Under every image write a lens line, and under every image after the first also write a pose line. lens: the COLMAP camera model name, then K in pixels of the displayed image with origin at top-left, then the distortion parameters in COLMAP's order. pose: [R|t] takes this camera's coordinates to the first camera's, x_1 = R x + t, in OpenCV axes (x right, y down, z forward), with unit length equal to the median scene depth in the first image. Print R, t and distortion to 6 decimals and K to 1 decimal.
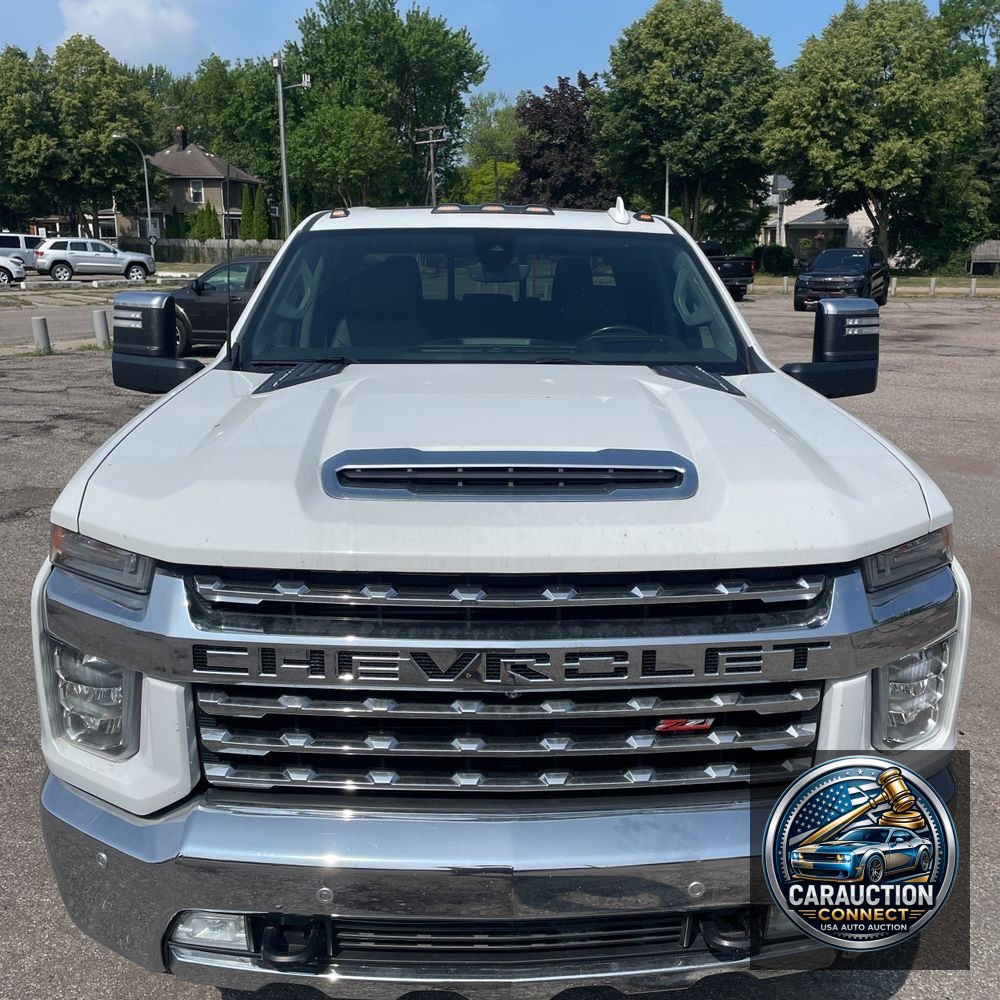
lens RADIAL K [[1017.9, 0, 518.6], [0, 1017.9, 496.6], [0, 0, 1]] dist [0.027571, 0.000000]
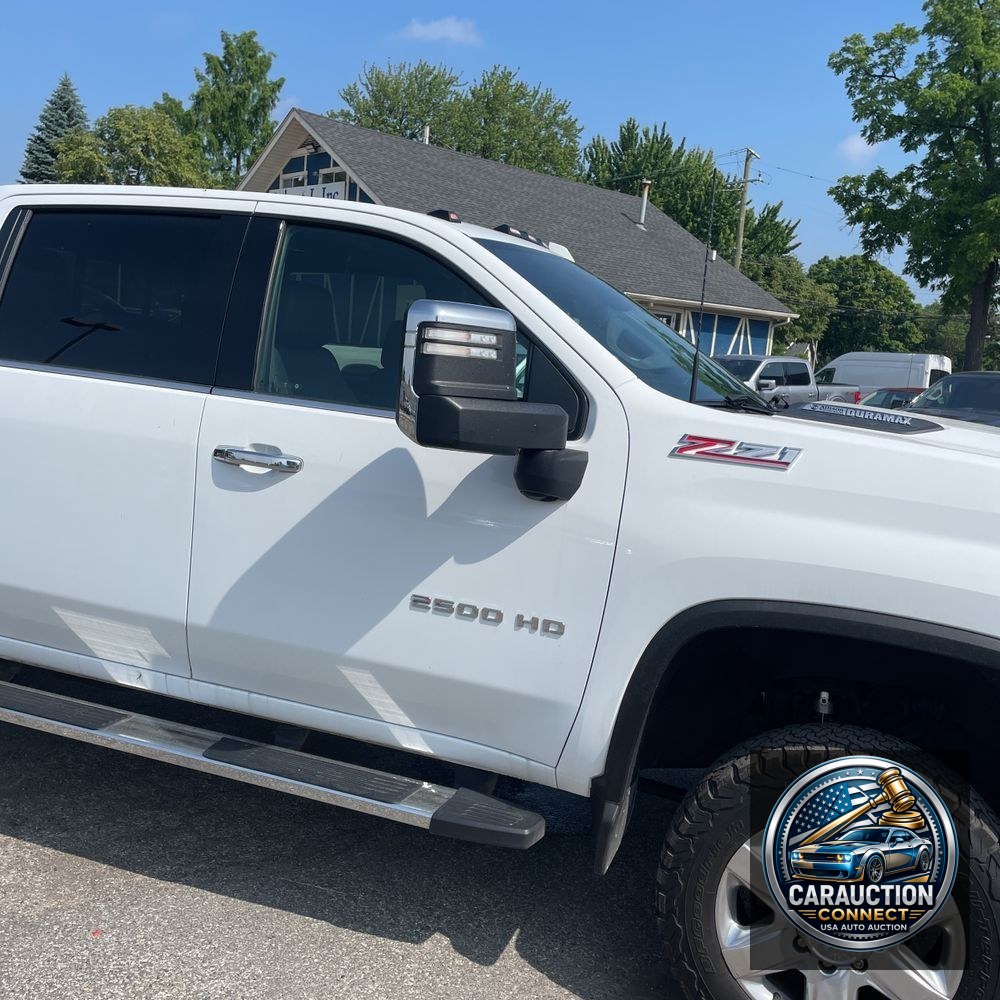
lens RADIAL K [[1017.9, 0, 519.4], [0, 1017.9, 494.6], [0, 0, 1]] dist [0.027571, 0.000000]
pose [[0.369915, -0.094562, 0.924241, -1.692269], [0.133118, 0.989937, 0.048005, -0.196003], [-0.919480, 0.105275, 0.378780, 1.334395]]
